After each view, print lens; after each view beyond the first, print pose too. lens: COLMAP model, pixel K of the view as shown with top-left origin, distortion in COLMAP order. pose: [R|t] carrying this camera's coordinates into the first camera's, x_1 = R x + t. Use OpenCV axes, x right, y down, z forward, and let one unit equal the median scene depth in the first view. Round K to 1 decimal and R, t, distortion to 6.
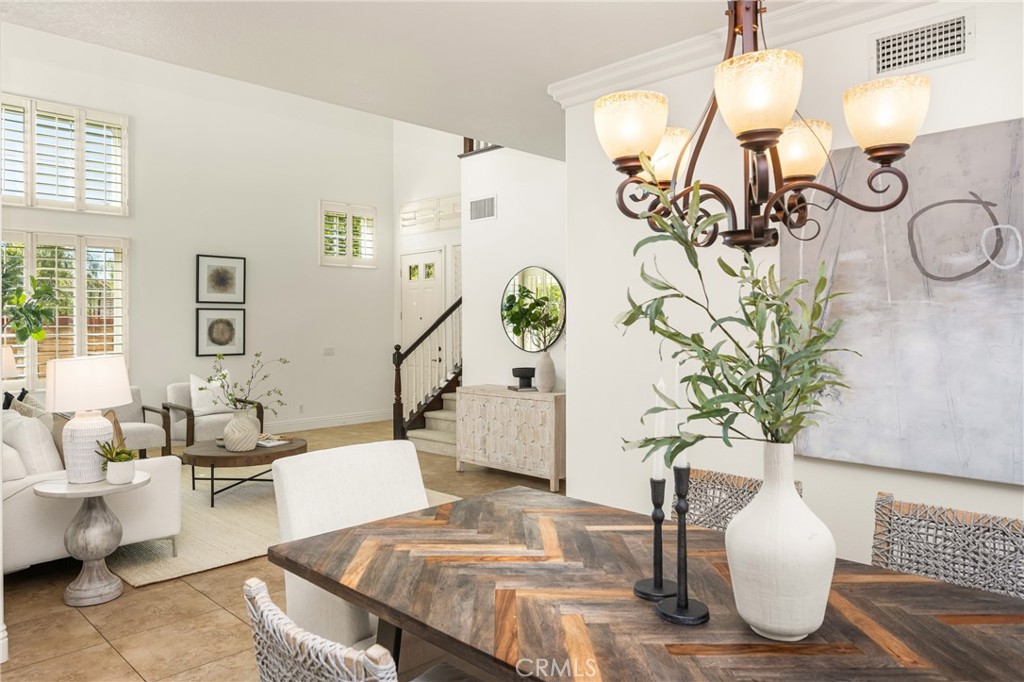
lens RADIAL K [[710.1, 0, 559.1], [0, 710.1, 323.4], [0, 0, 1]] dist [0.009061, 0.004859]
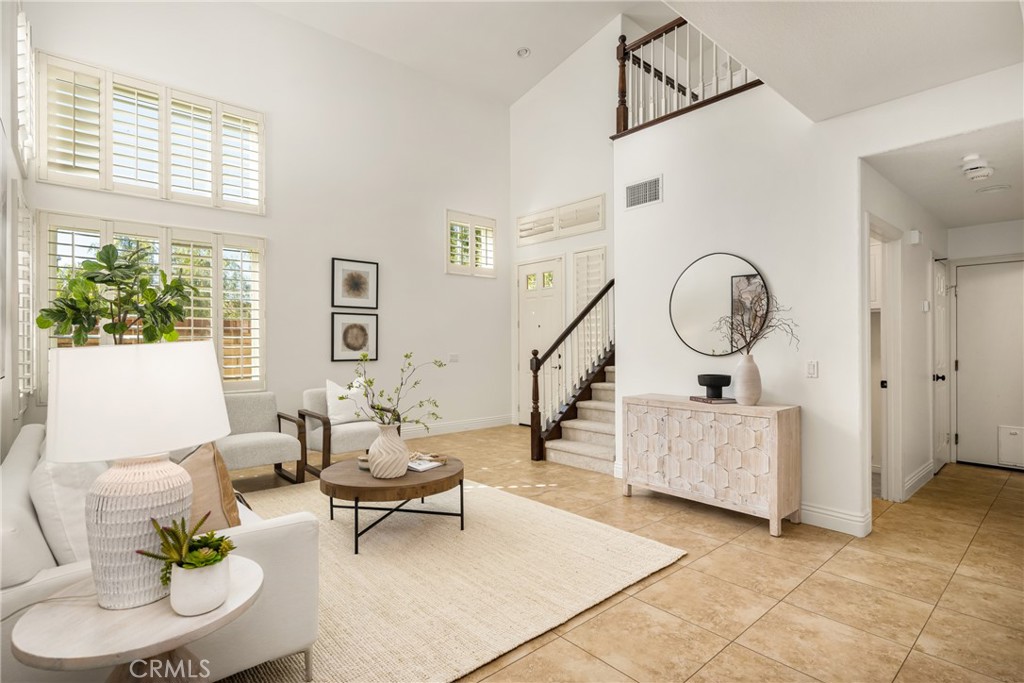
lens RADIAL K [[499.0, 0, 512.1], [0, 499.0, 343.5], [0, 0, 1]] dist [0.013224, -0.001388]
pose [[0.993468, -0.001768, -0.114099, -0.202433], [0.001351, 0.999992, -0.003737, 0.026955], [0.114104, 0.003558, 0.993462, 0.378324]]
